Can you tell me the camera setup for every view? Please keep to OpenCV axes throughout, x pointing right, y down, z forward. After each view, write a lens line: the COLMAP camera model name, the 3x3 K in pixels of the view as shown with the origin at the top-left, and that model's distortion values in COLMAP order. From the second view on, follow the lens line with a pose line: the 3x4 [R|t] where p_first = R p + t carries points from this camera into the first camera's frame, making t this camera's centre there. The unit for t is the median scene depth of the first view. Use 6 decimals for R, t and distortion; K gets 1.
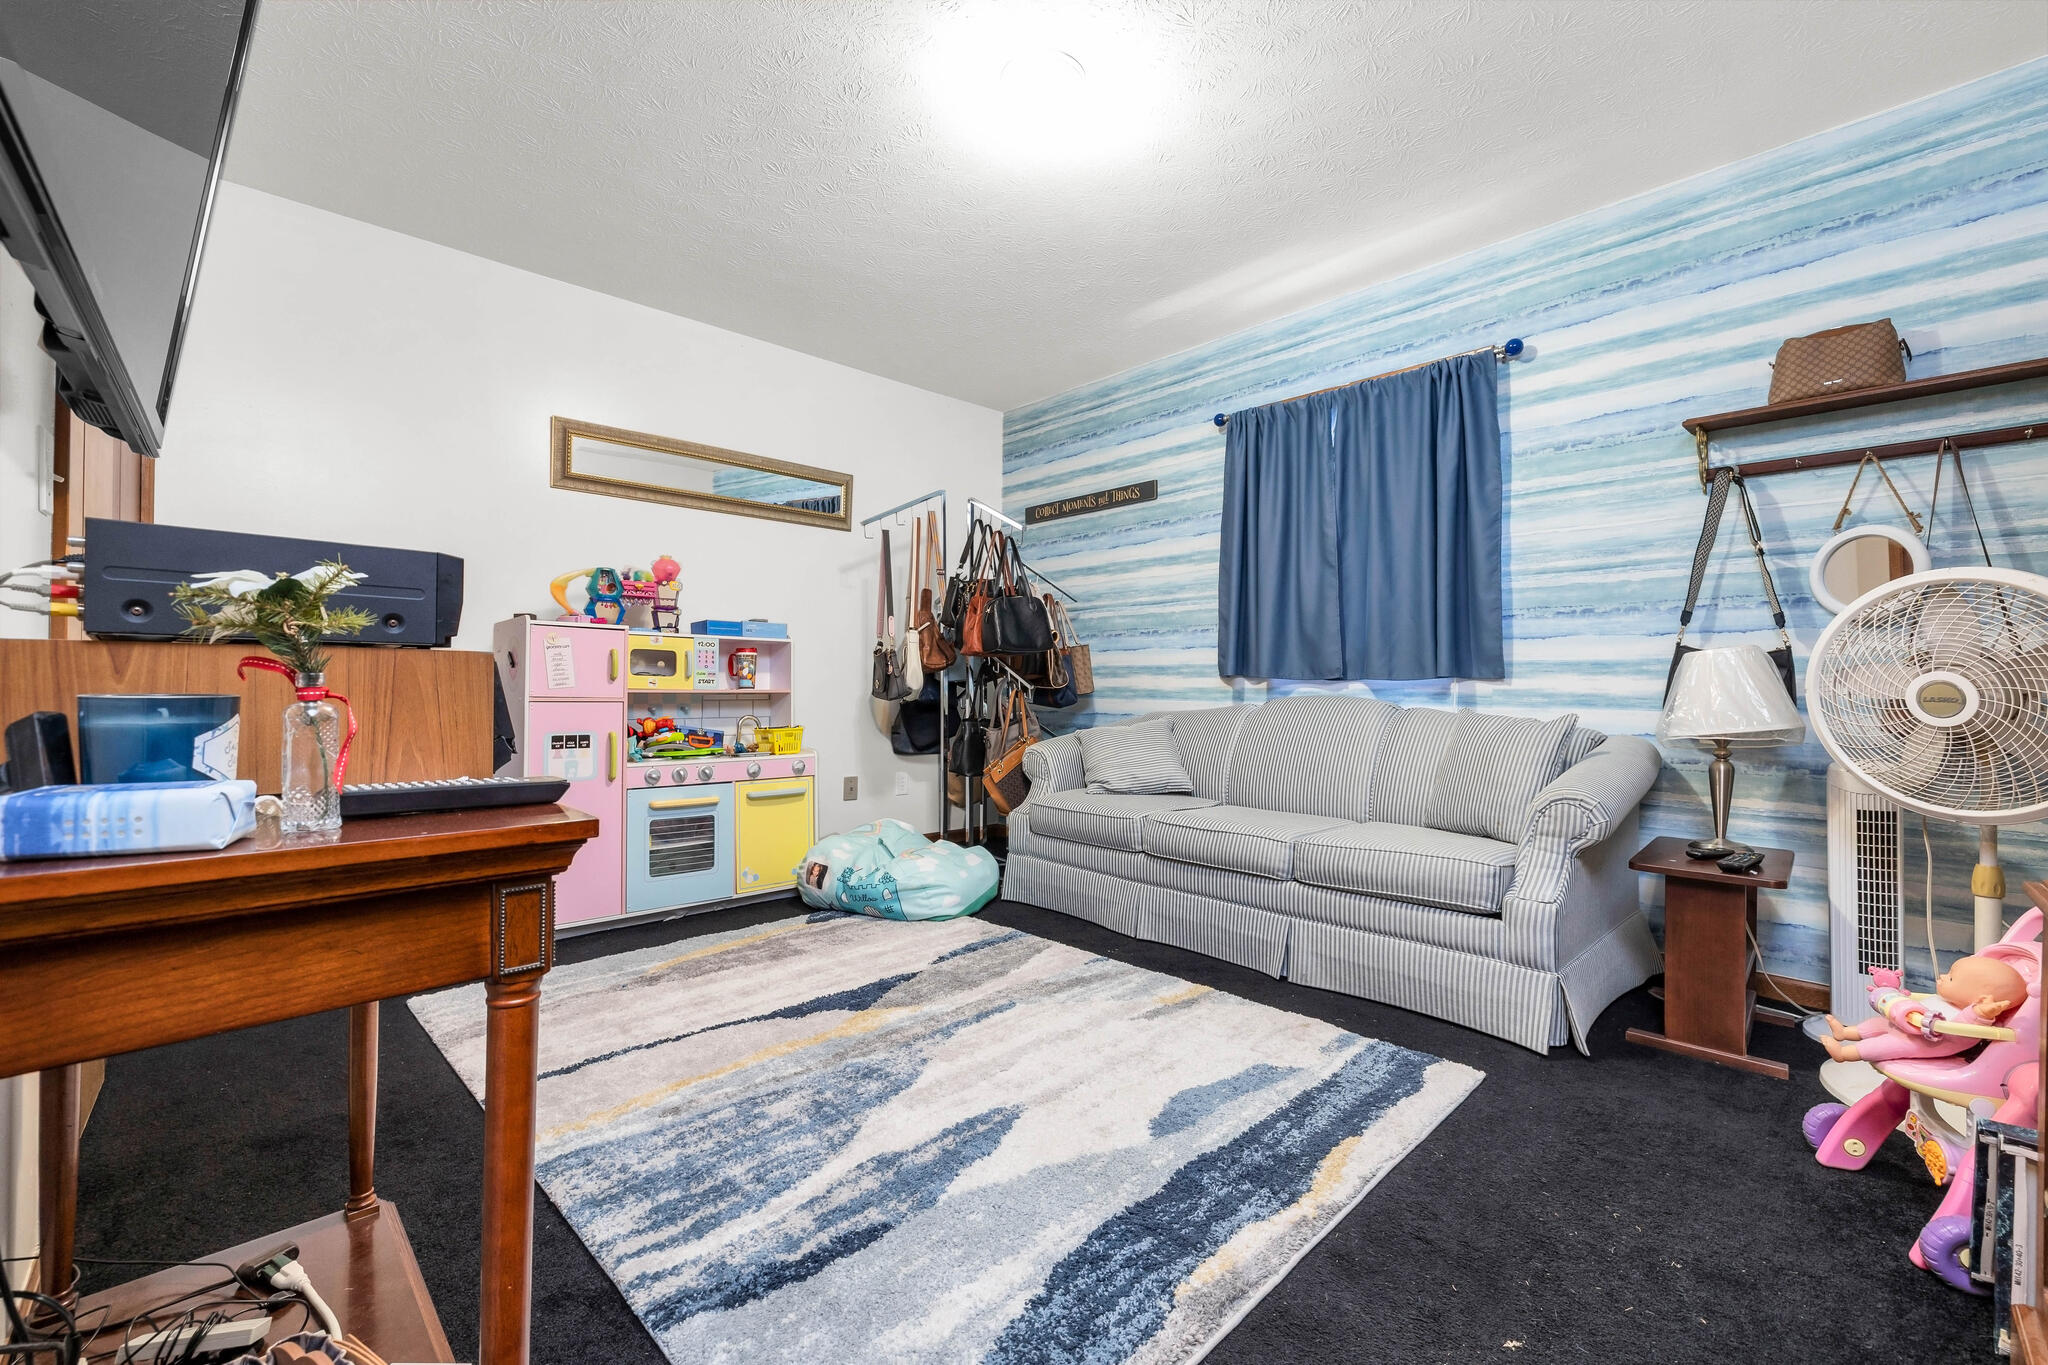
lens RADIAL K [[855.3, 0, 1020.1], [0, 855.3, 675.7], [0, 0, 1]] dist [-0.001864, 0.001008]
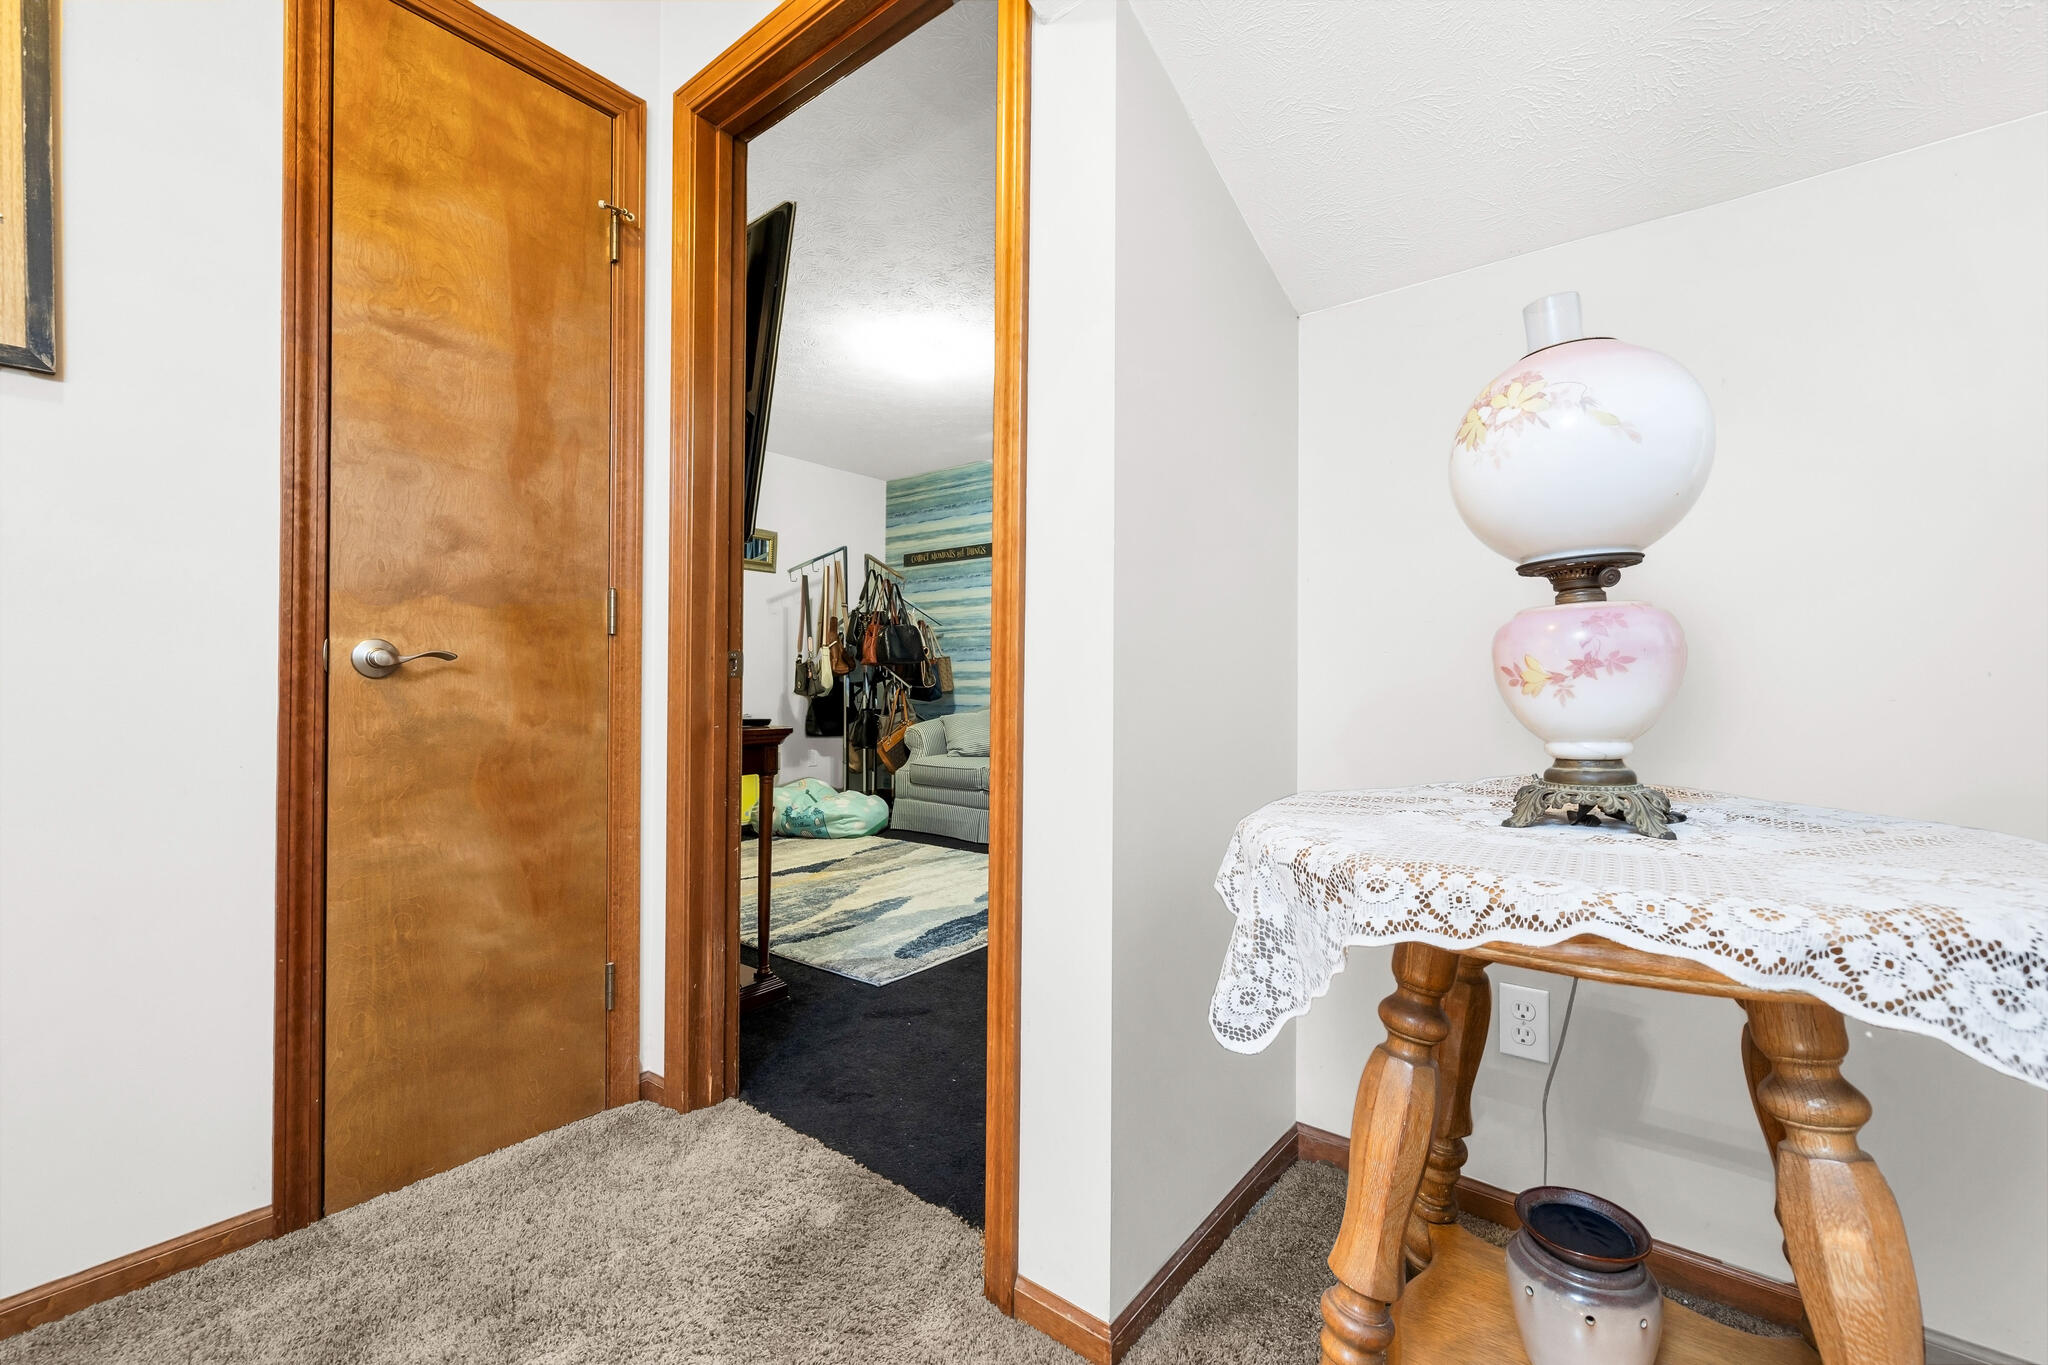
lens RADIAL K [[855.3, 0, 1029.0], [0, 855.3, 679.9], [0, 0, 1]] dist [-0.001864, 0.001008]
pose [[0.986628, -0.001641, 0.162981, -0.023745], [0.000652, 0.999981, 0.006120, -0.006968], [-0.162988, -0.005932, 0.986610, -0.460859]]
